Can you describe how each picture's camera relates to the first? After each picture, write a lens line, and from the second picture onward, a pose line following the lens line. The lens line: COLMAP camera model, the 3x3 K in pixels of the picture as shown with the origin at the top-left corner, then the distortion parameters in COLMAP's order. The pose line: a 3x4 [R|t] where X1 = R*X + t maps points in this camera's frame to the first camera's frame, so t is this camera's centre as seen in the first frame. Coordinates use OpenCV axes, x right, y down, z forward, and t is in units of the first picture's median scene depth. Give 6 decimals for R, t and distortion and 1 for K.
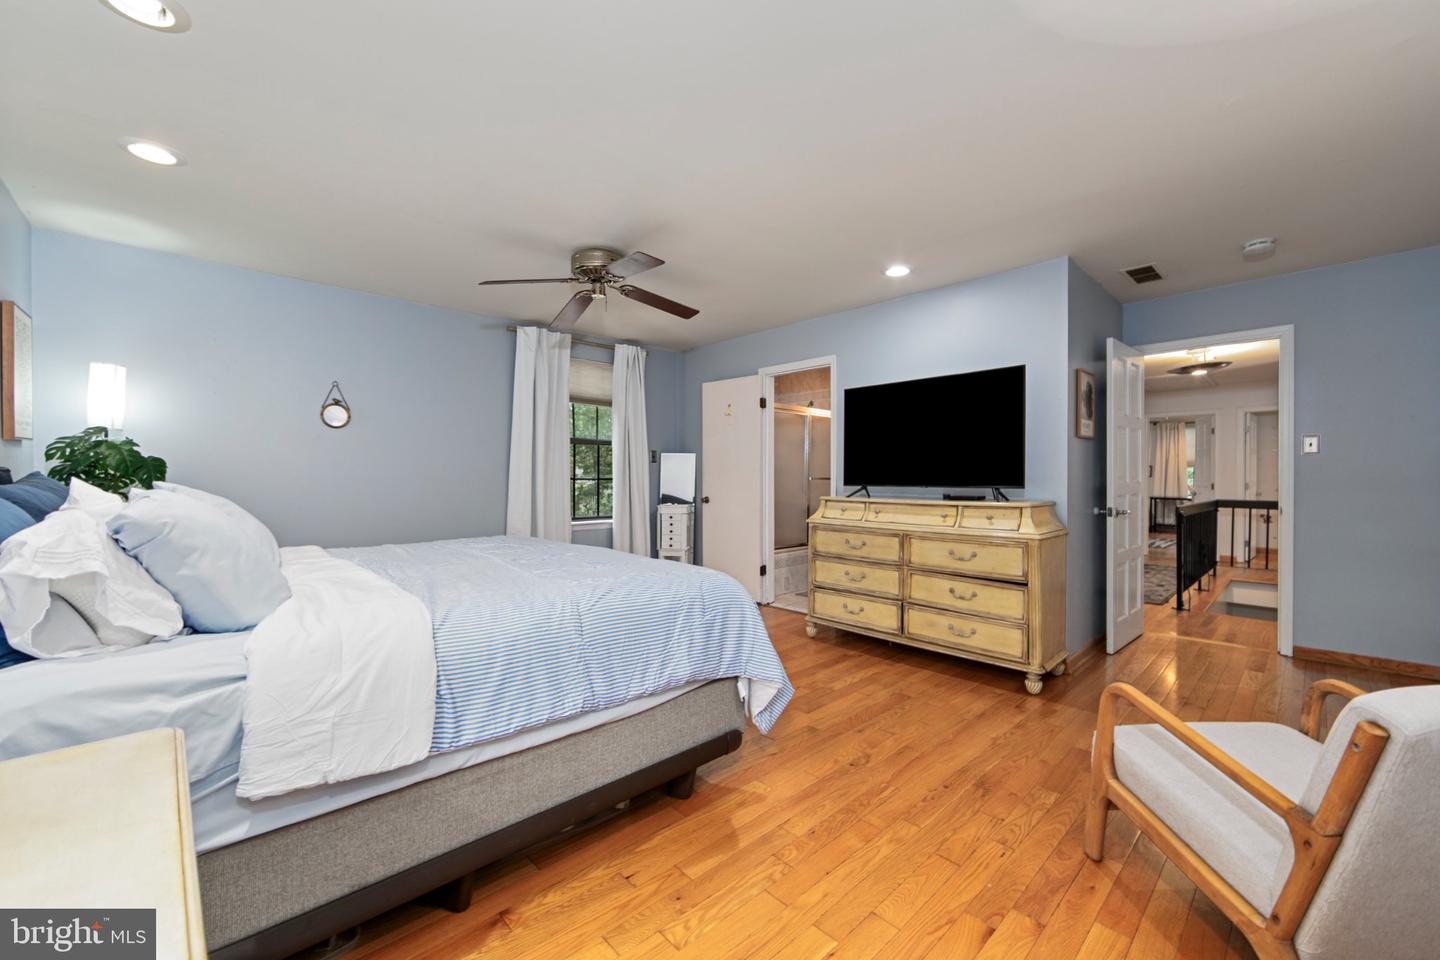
lens RADIAL K [[569.0, 0, 727.3], [0, 569.0, 477.0], [0, 0, 1]] dist [-0.006383, -0.000611]
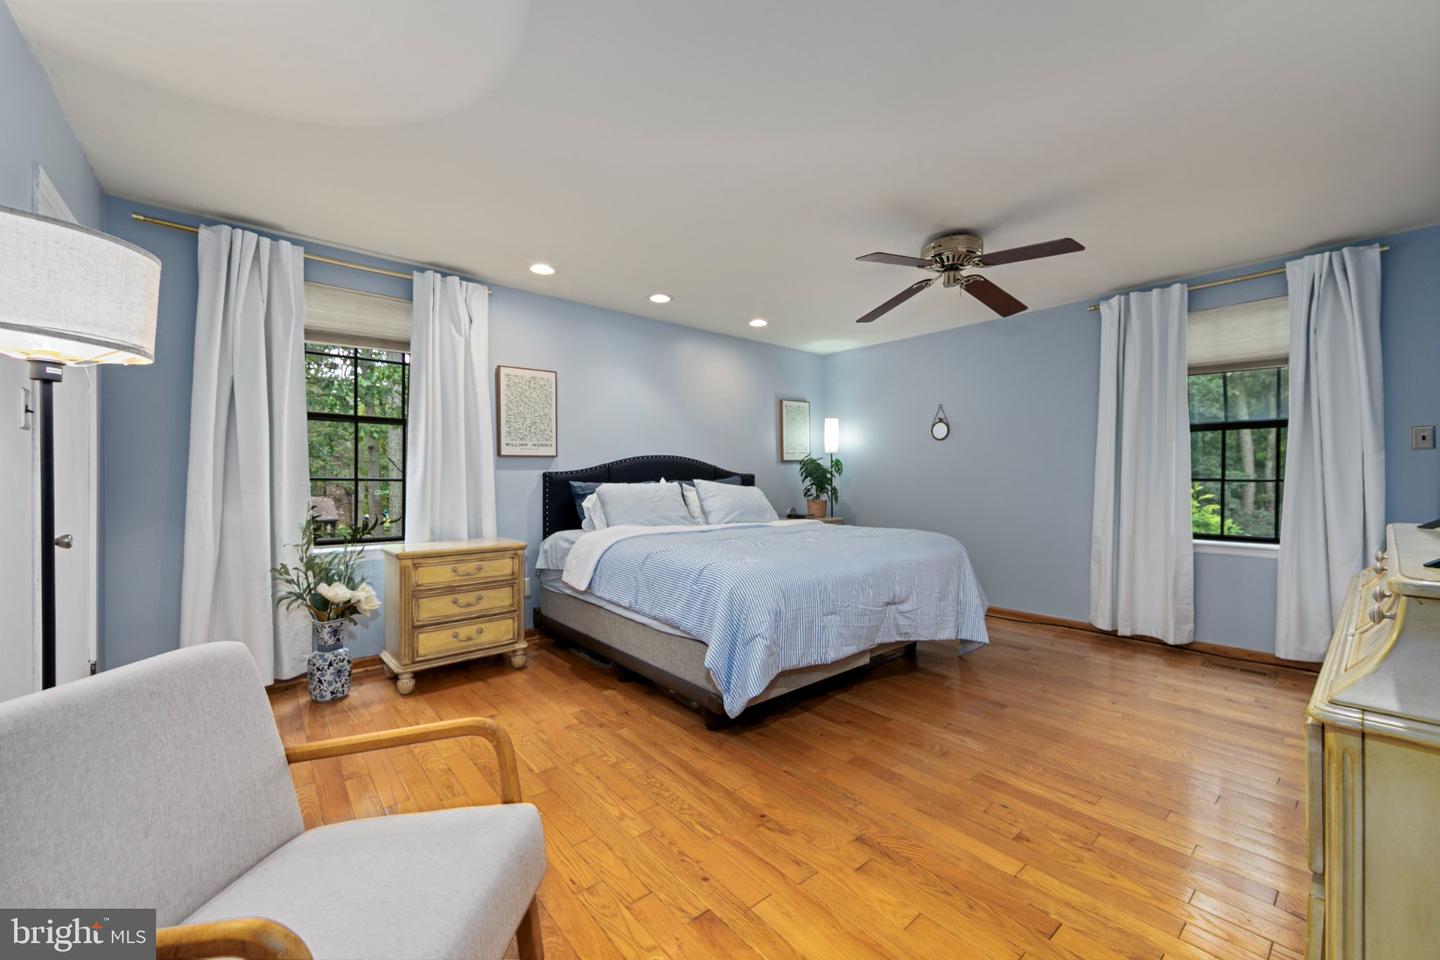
lens RADIAL K [[569.0, 0, 723.7], [0, 569.0, 480.6], [0, 0, 1]] dist [-0.006383, -0.000611]
pose [[-0.064726, -0.000970, -0.997903, 0.688219], [-0.001823, 0.999998, -0.000854, 0.007808], [0.997901, 0.001764, -0.064727, 0.645794]]
